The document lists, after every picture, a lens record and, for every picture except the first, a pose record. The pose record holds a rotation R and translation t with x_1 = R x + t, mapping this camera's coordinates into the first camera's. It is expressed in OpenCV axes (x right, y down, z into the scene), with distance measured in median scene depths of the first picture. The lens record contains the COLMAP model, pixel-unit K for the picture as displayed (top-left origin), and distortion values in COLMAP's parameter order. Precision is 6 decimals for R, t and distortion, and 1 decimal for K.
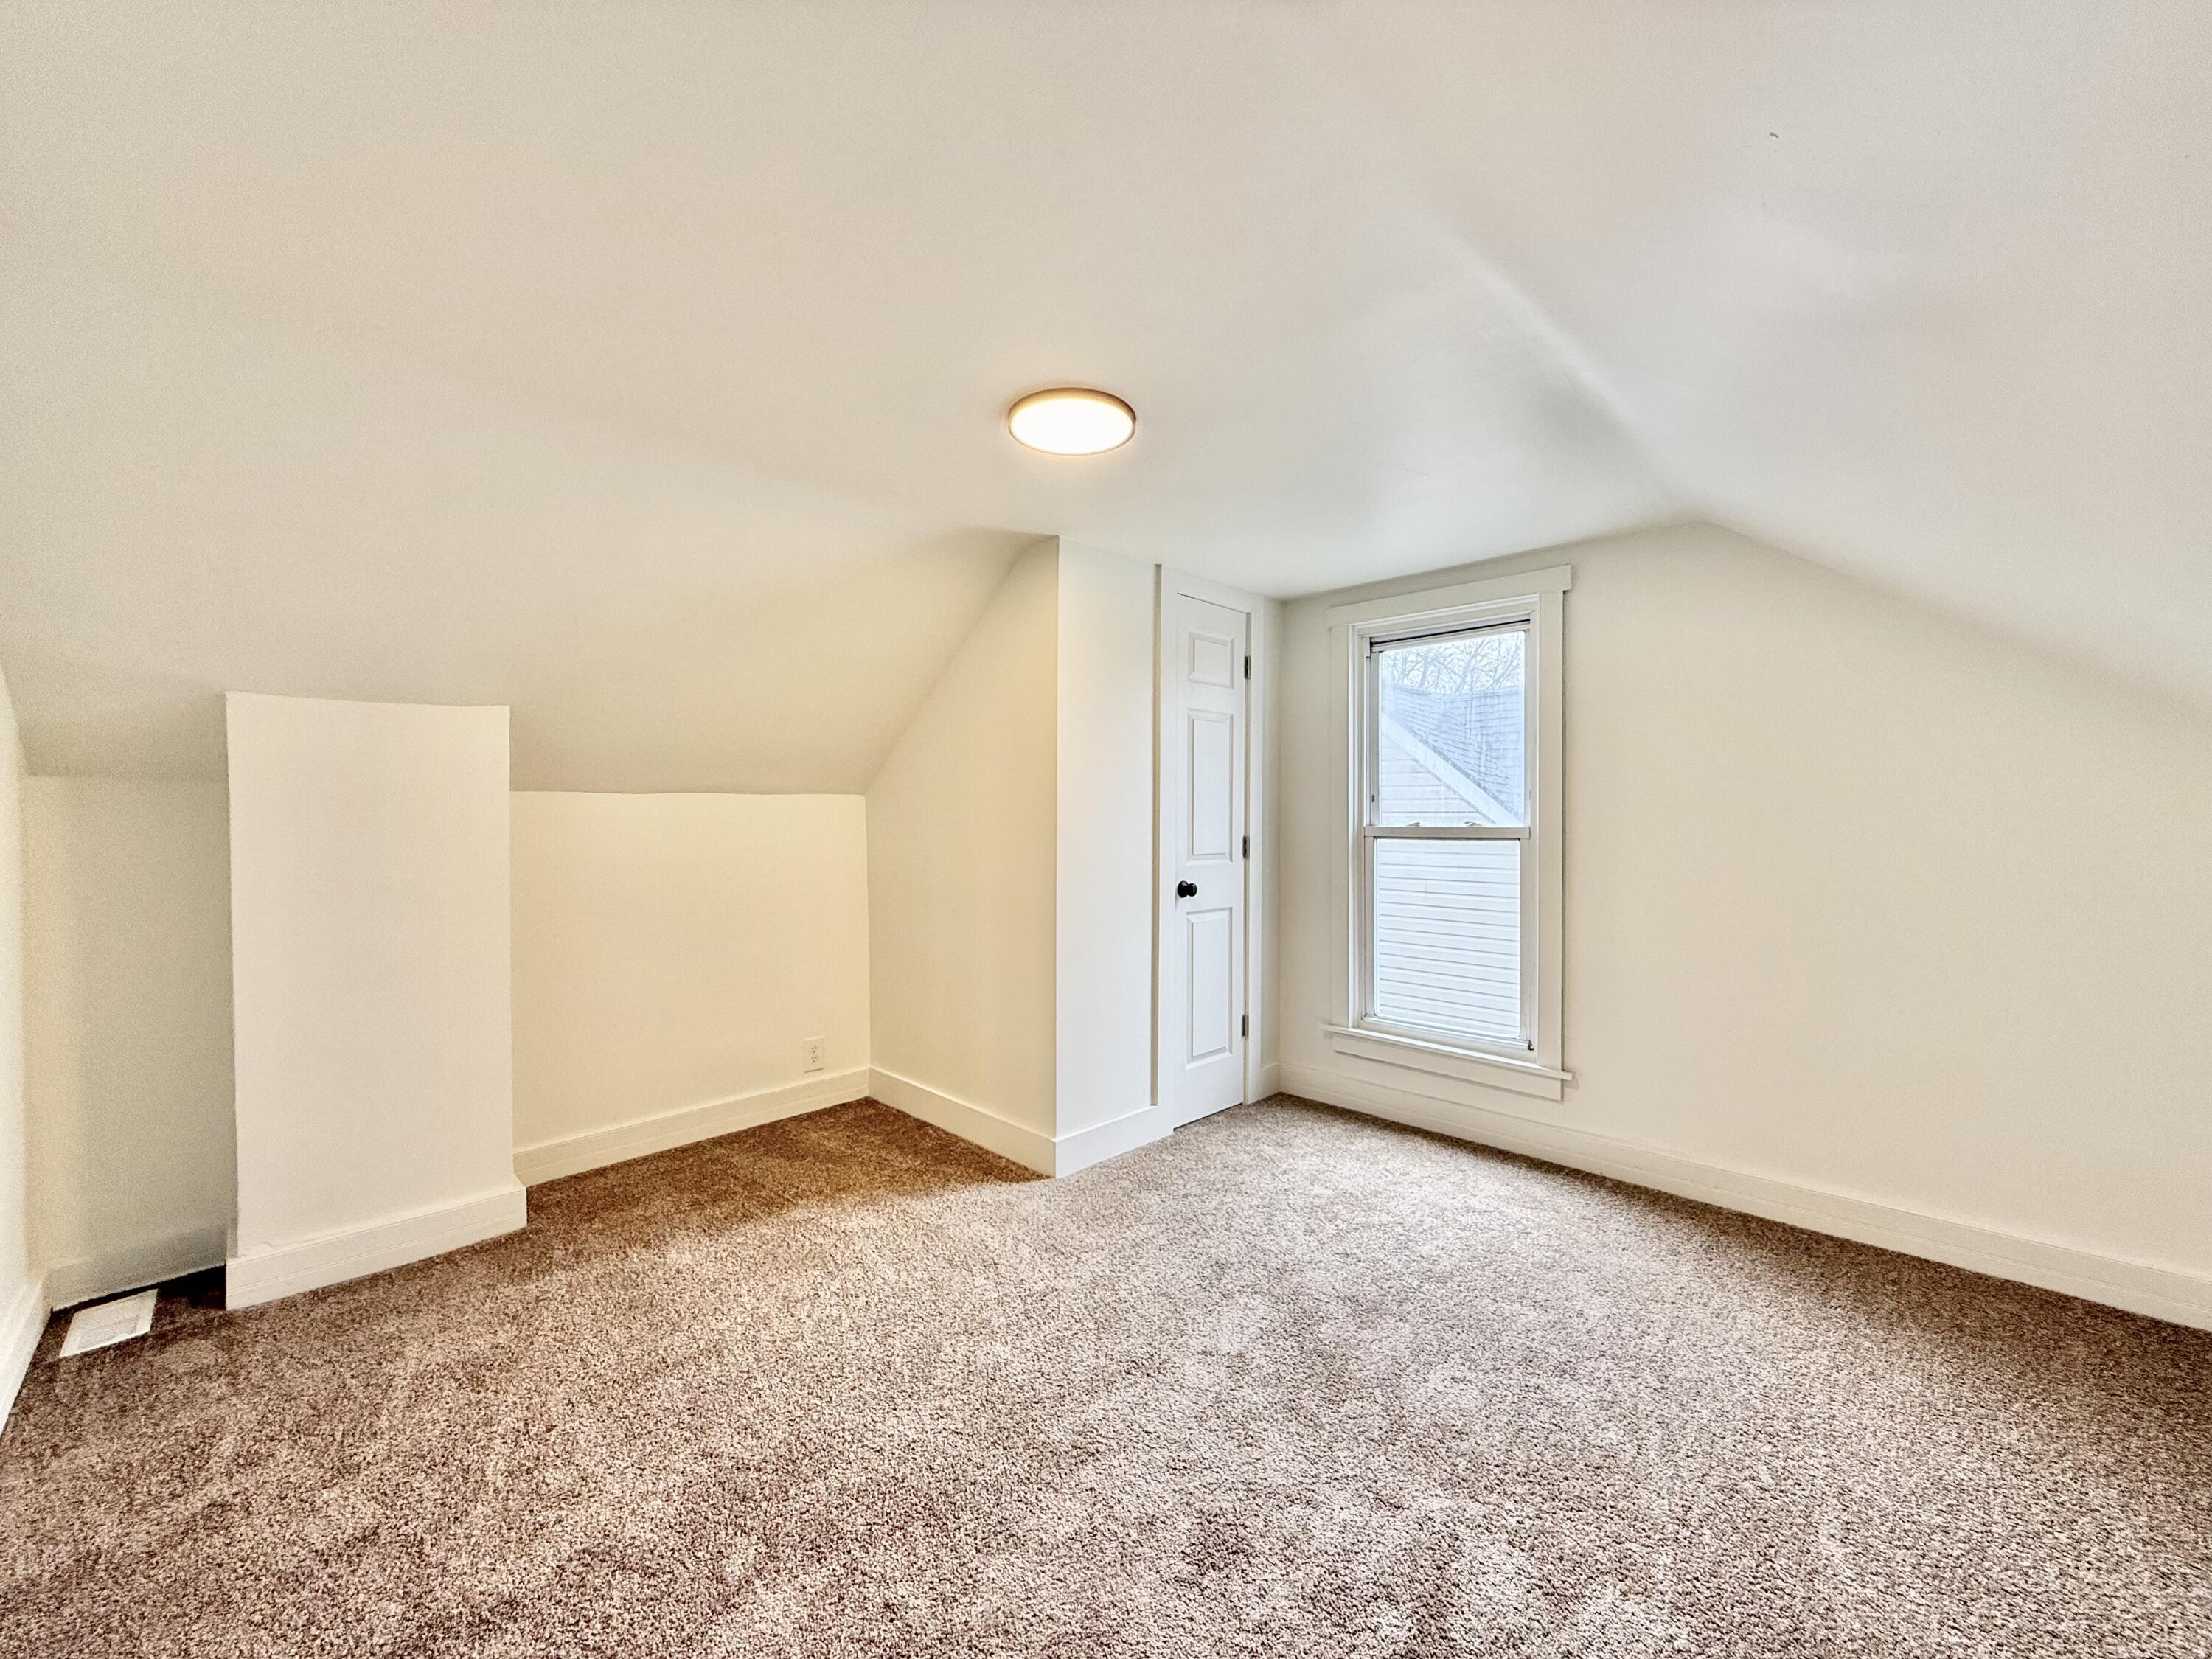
lens RADIAL K [[910.2, 0, 1118.8], [0, 910.2, 823.6], [0, 0, 1]] dist [0.020155, 0.000017]
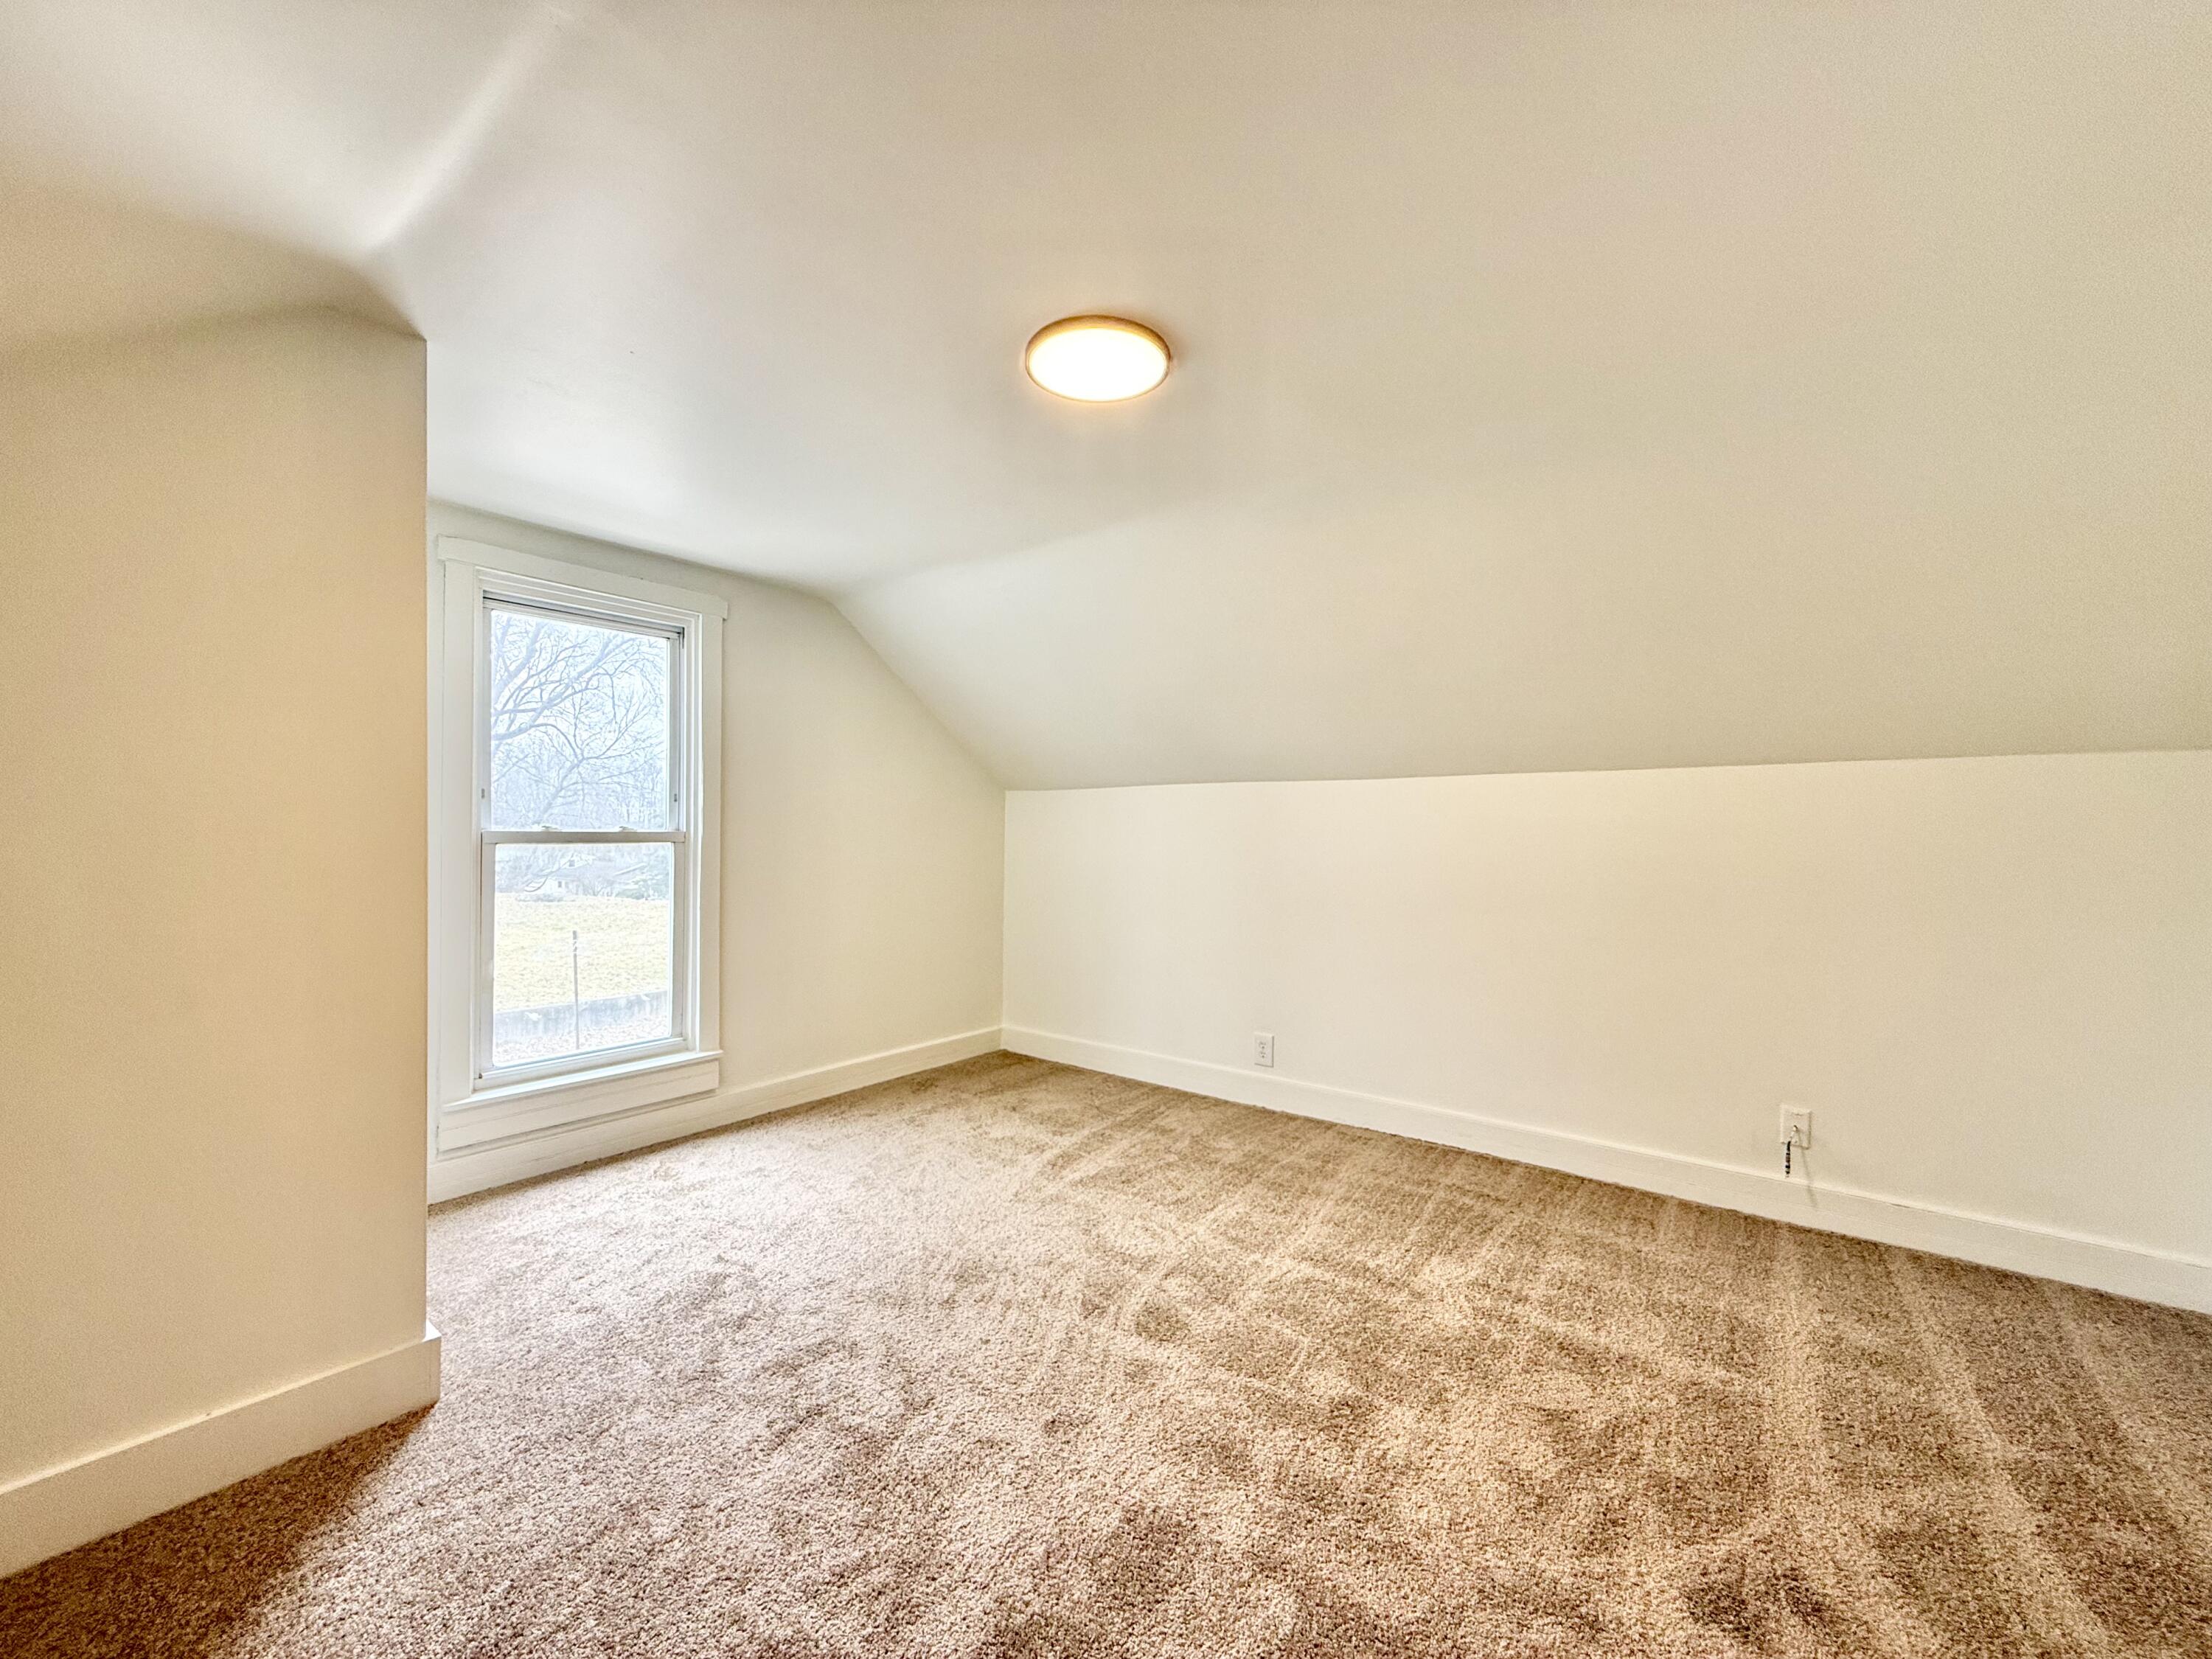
lens RADIAL K [[910.2, 0, 1103.6], [0, 910.2, 815.7], [0, 0, 1]] dist [0.020155, 0.000017]
pose [[-0.143410, 0.002937, 0.989659, -0.635160], [0.003130, 0.999992, -0.002514, -0.007589], [-0.989658, 0.002737, -0.143418, 0.640113]]
